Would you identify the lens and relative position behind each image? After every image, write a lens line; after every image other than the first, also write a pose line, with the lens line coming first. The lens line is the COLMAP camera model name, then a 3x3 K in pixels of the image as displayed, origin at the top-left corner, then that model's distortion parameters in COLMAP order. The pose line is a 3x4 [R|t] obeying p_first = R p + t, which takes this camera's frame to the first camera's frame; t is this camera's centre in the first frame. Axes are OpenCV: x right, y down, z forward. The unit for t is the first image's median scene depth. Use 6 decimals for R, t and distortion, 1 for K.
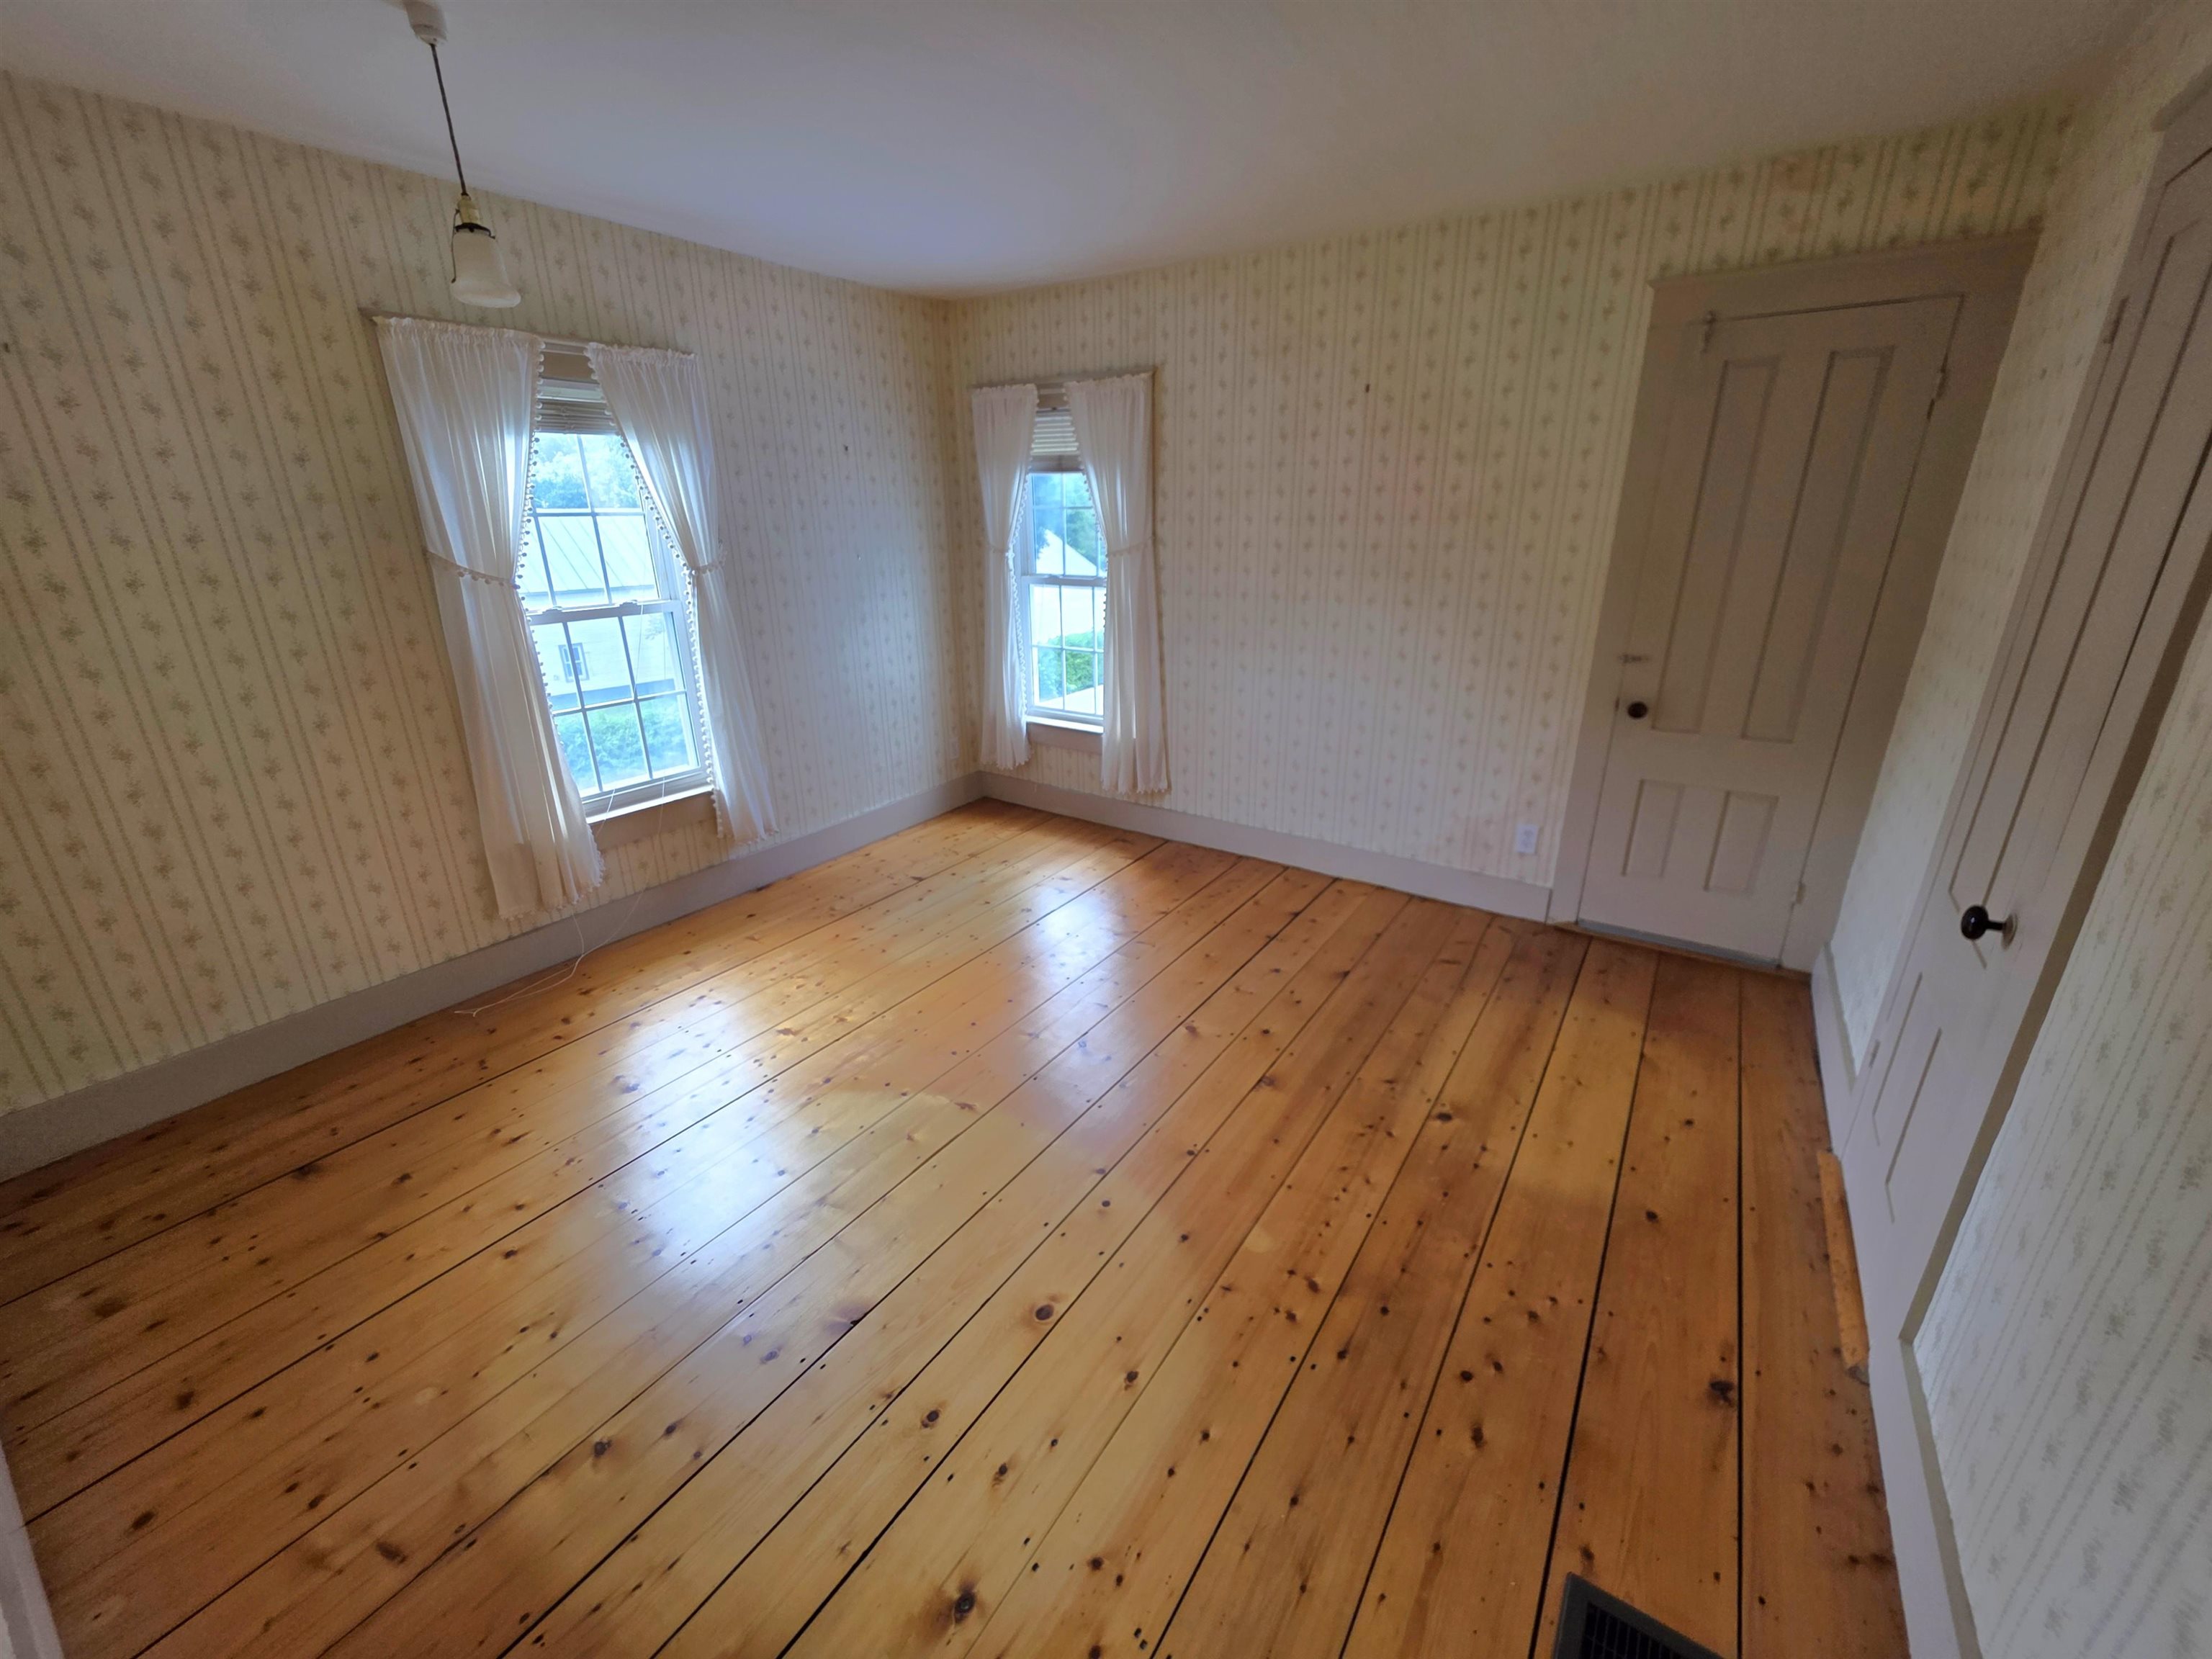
lens RADIAL K [[886.0, 0, 1094.4], [0, 886.0, 829.1], [0, 0, 1]] dist [0.001063, 0.000655]
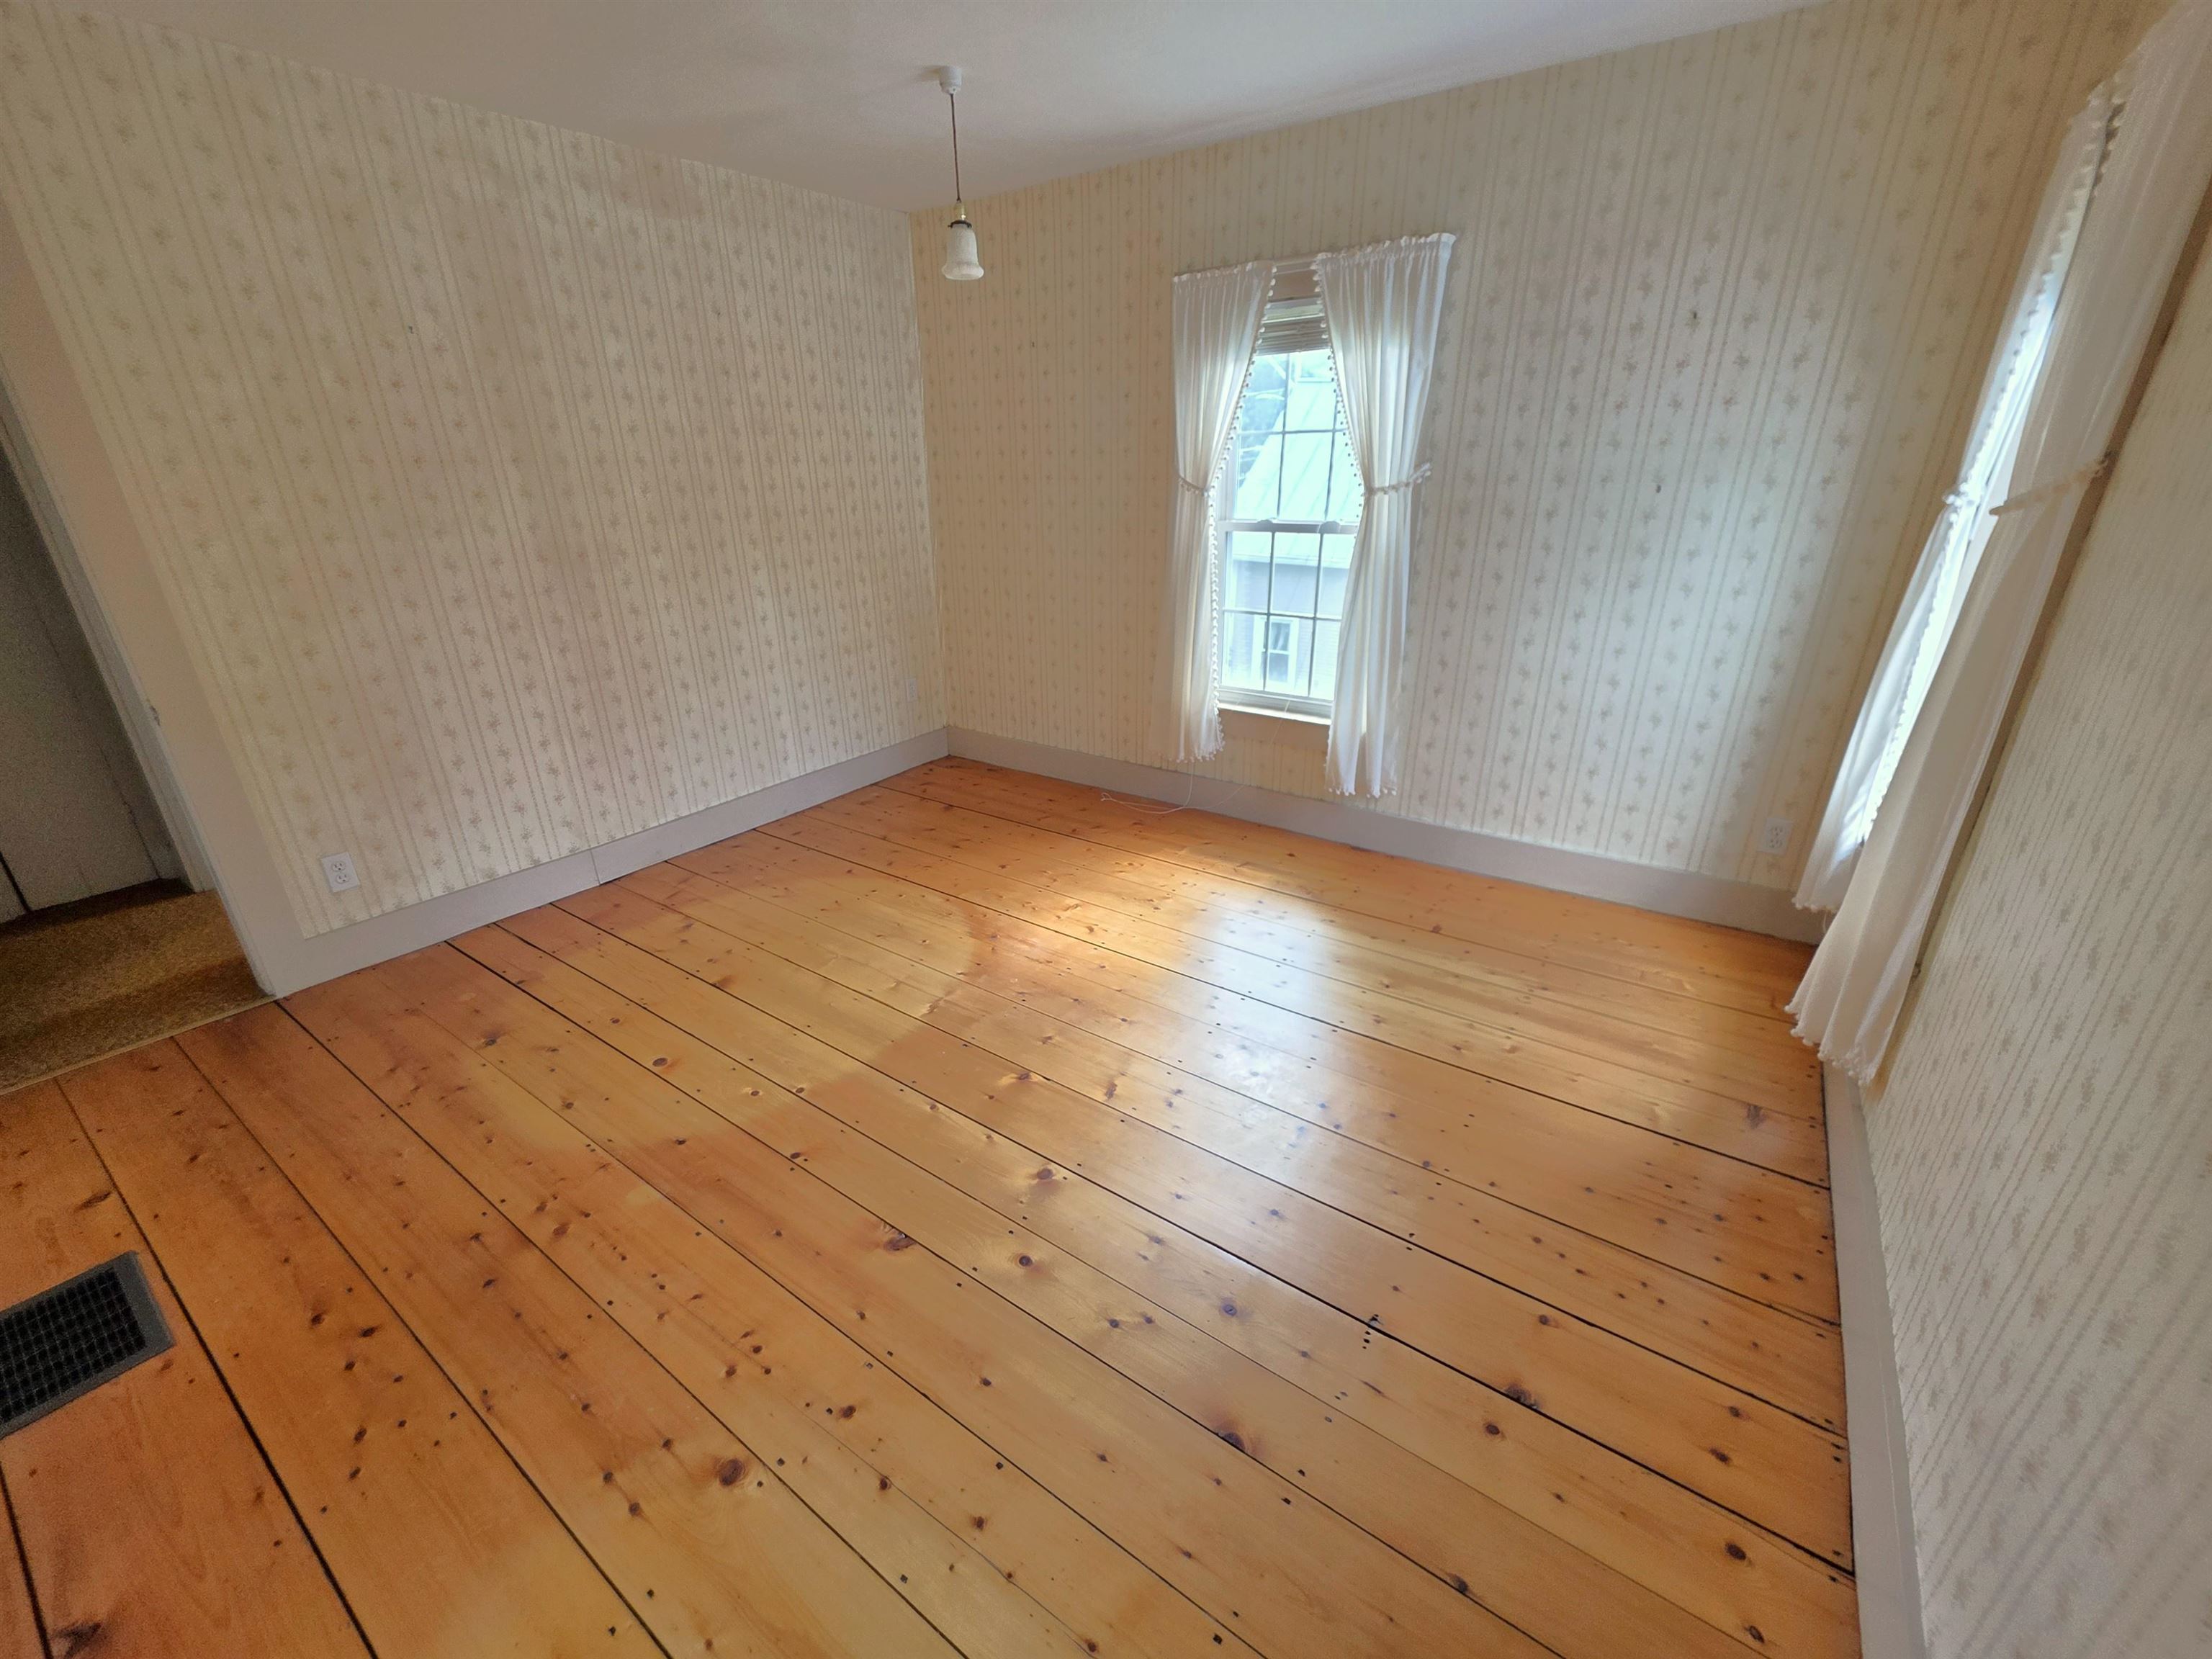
lens RADIAL K [[886.0, 0, 1096.9], [0, 886.0, 832.1], [0, 0, 1]] dist [0.001063, 0.000655]
pose [[-0.007923, 0.395393, -0.918478, 0.616988], [-0.327252, 0.866903, 0.376013, -0.273559], [0.944904, 0.303552, 0.122525, 0.832783]]
